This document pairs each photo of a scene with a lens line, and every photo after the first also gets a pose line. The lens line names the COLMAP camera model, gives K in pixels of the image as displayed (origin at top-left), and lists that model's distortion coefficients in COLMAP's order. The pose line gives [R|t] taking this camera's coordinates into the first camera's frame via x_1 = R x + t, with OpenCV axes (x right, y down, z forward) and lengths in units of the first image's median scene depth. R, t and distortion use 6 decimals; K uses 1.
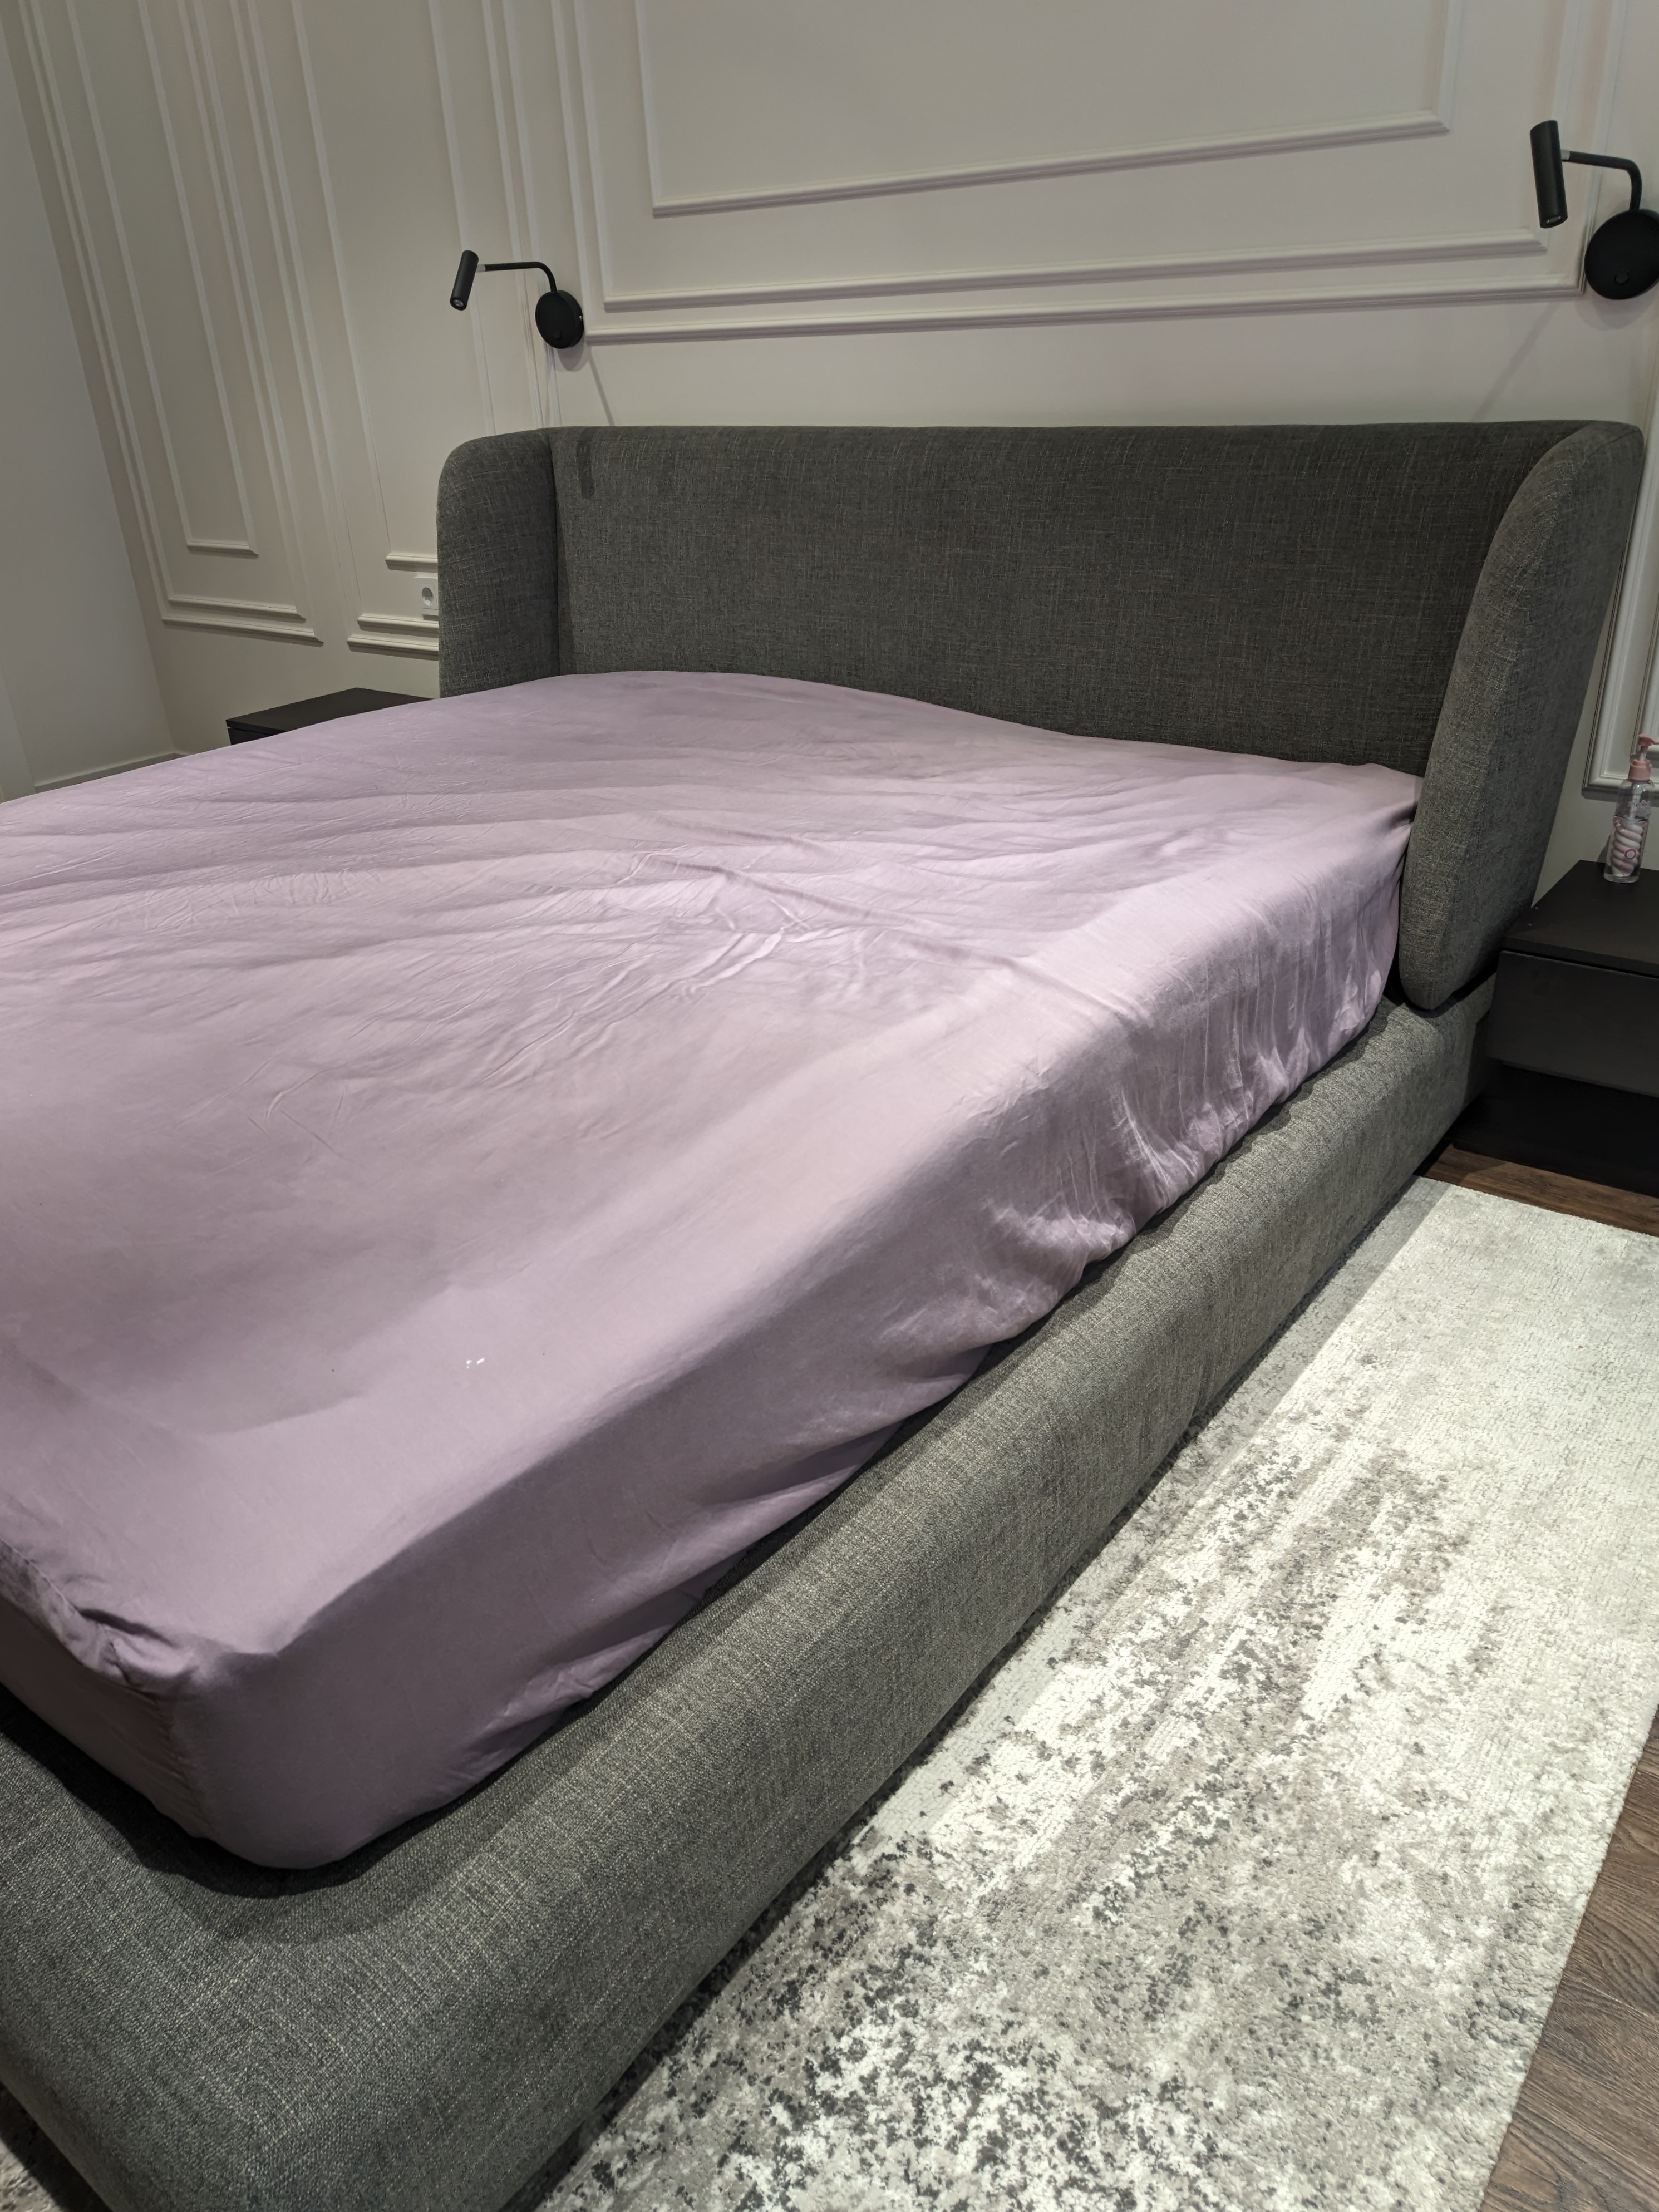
lens RADIAL K [[1534.6, 0, 835.1], [0, 1534.6, 1102.8], [0, 0, 1]] dist [0.013989, -0.005687]
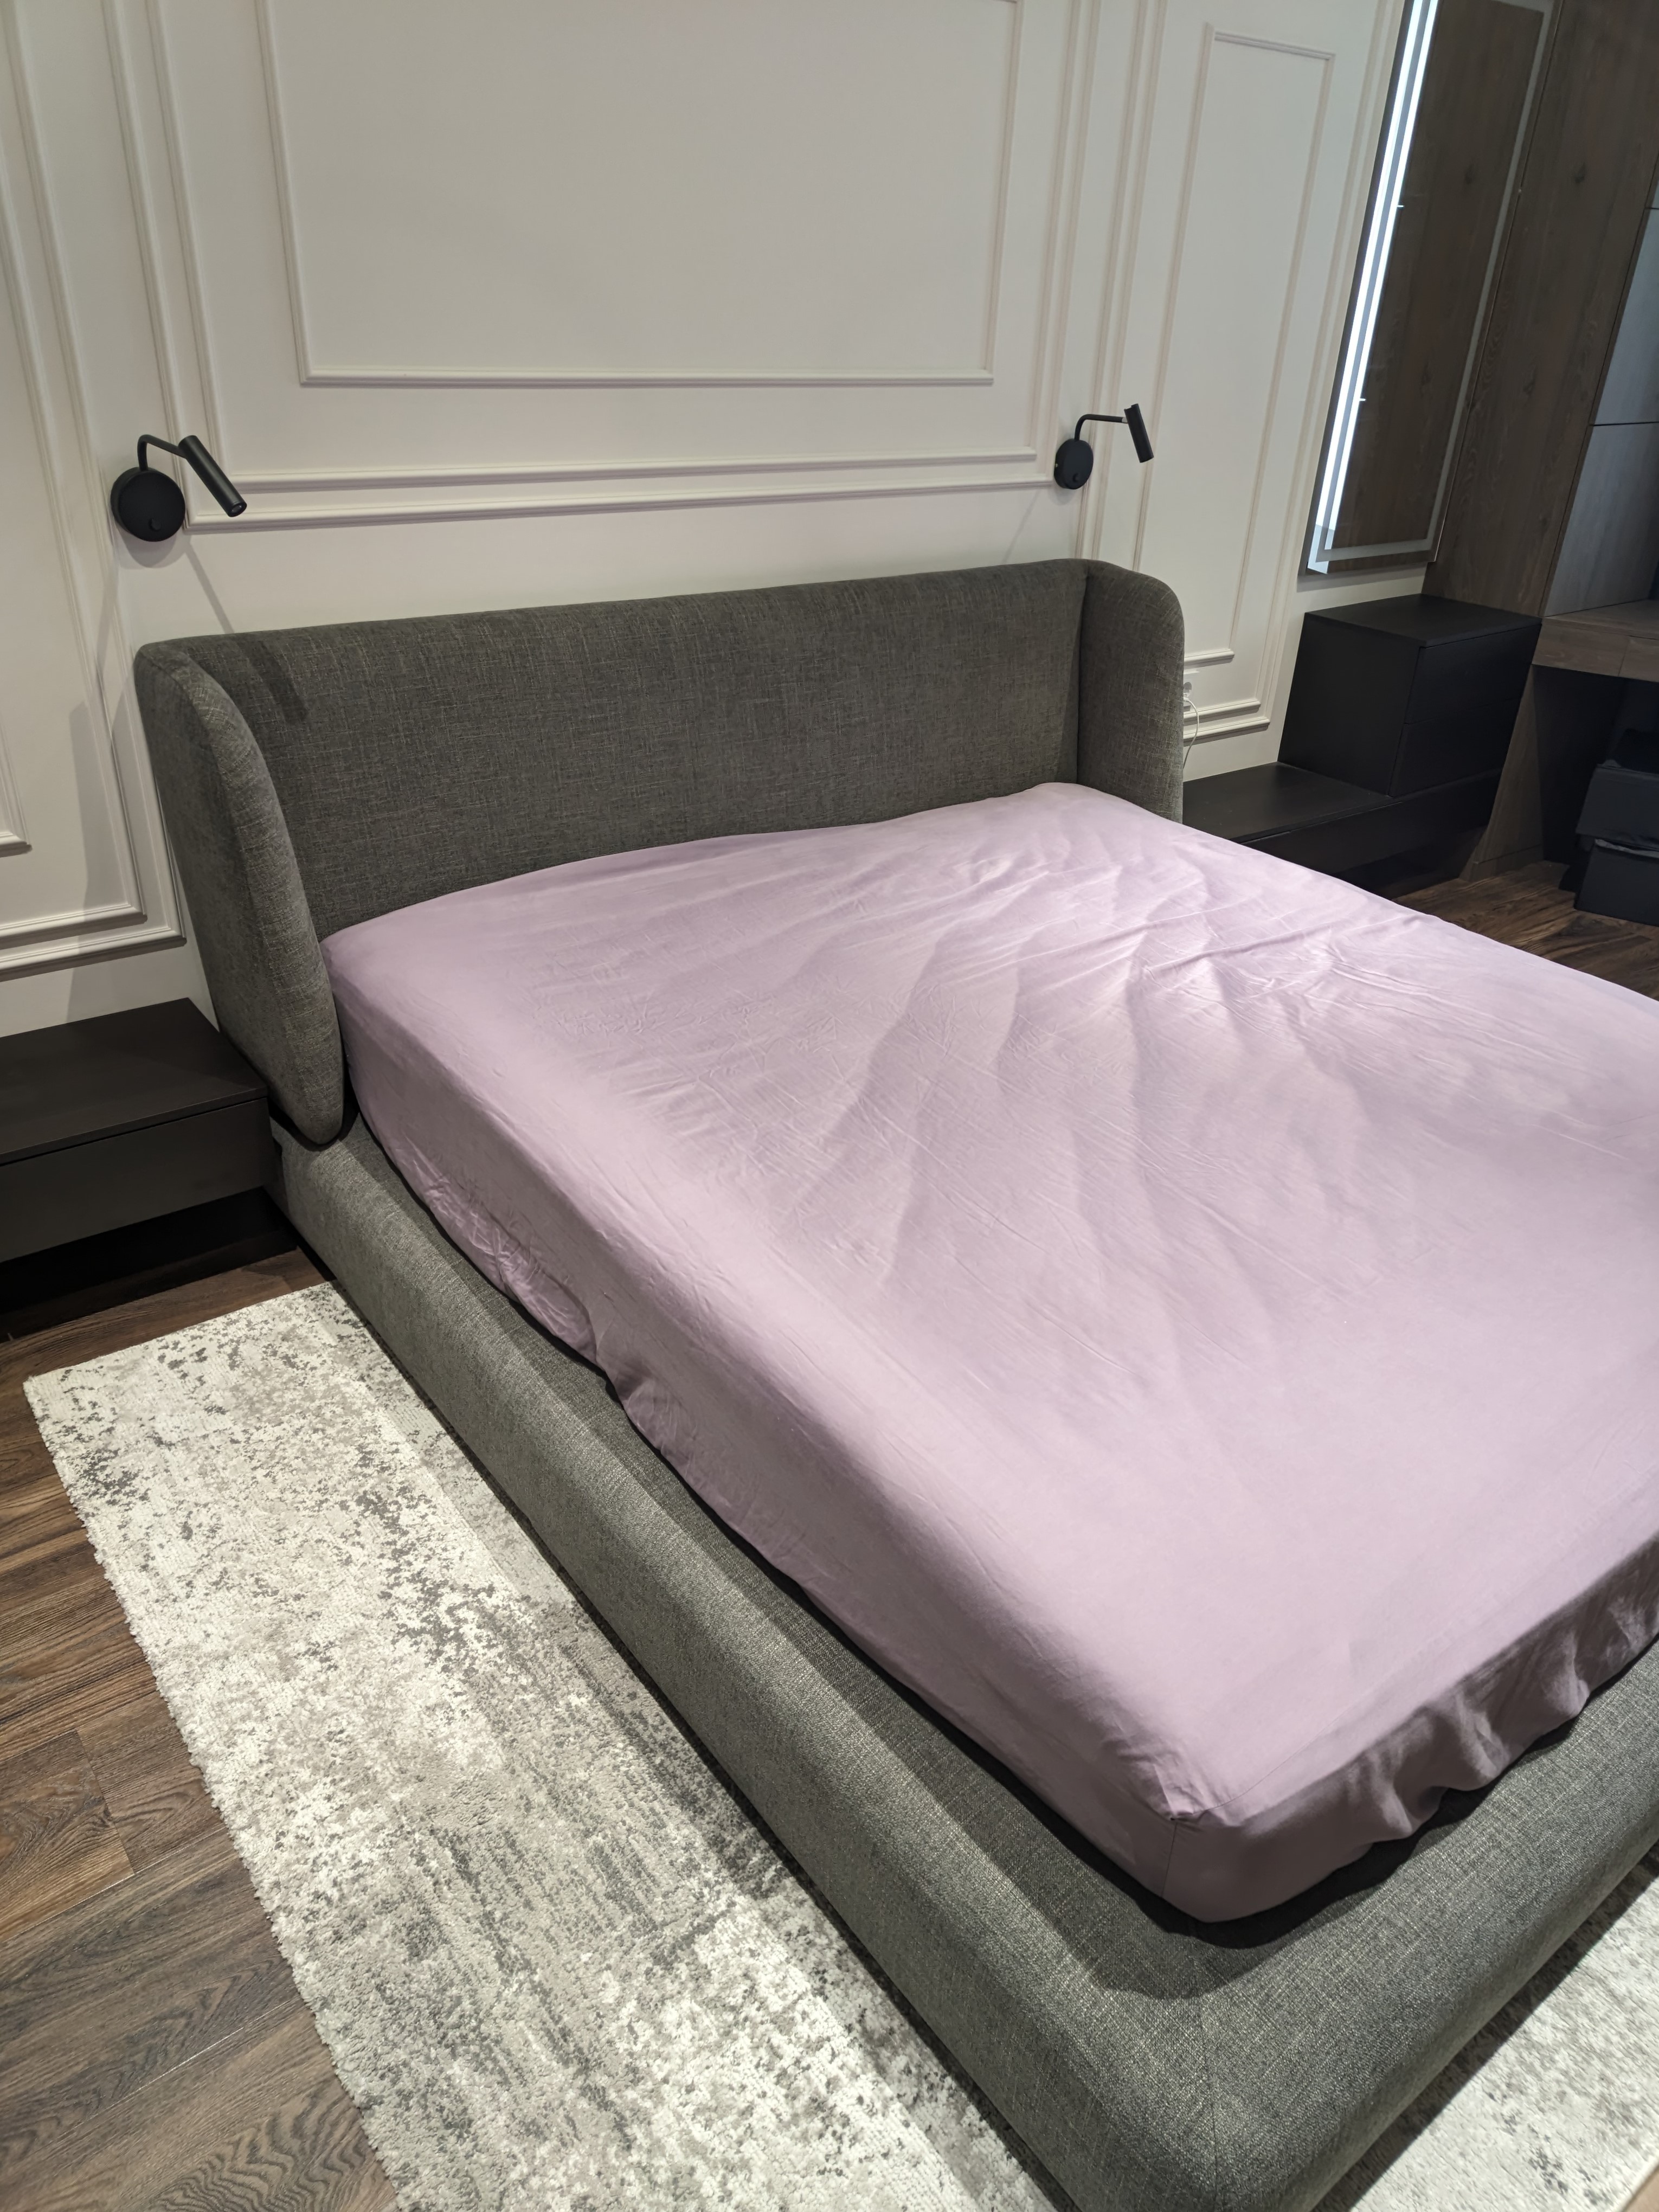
lens RADIAL K [[1534.5, 0, 842.3], [0, 1534.5, 1113.7], [0, 0, 1]] dist [0.013989, -0.005687]
pose [[0.263006, -0.419897, 0.868628, -0.872511], [0.380316, 0.872544, 0.306637, -0.354498], [-0.886672, 0.249706, 0.389178, 0.486754]]
